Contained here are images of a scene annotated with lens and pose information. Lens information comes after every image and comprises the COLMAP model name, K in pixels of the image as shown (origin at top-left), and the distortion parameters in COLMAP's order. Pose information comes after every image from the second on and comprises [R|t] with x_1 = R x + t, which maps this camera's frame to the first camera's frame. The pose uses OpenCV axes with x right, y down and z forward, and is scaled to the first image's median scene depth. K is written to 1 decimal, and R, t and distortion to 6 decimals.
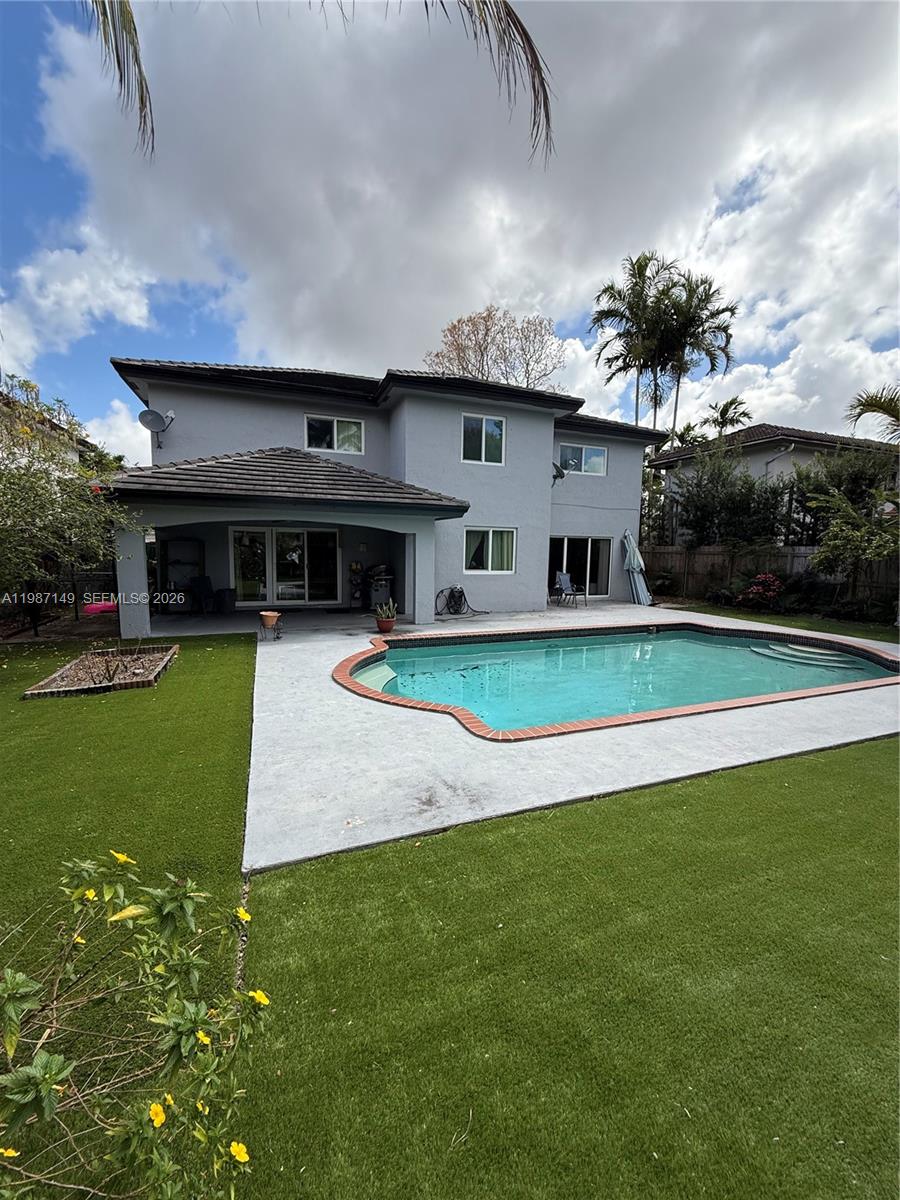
lens RADIAL K [[476.1, 0, 441.5], [0, 476.1, 599.6], [0, 0, 1]] dist [-0.001020, 0.000129]
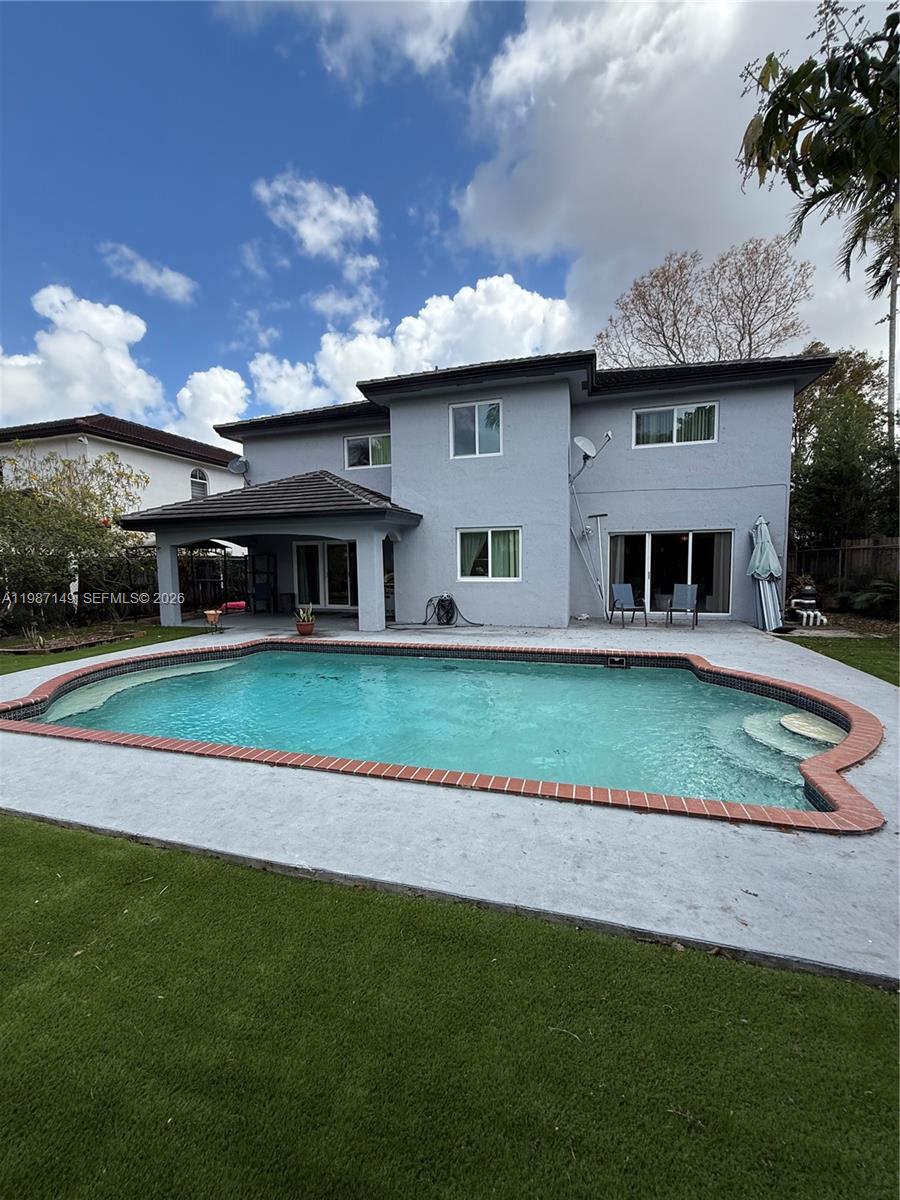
lens RADIAL K [[476.1, 0, 442.3], [0, 476.1, 598.4], [0, 0, 1]] dist [-0.001020, 0.000129]
pose [[0.788610, 0.025296, -0.614374, 0.572958], [-0.038110, 0.999243, -0.007774, -0.012403], [0.613712, 0.029544, 0.788977, 0.263482]]
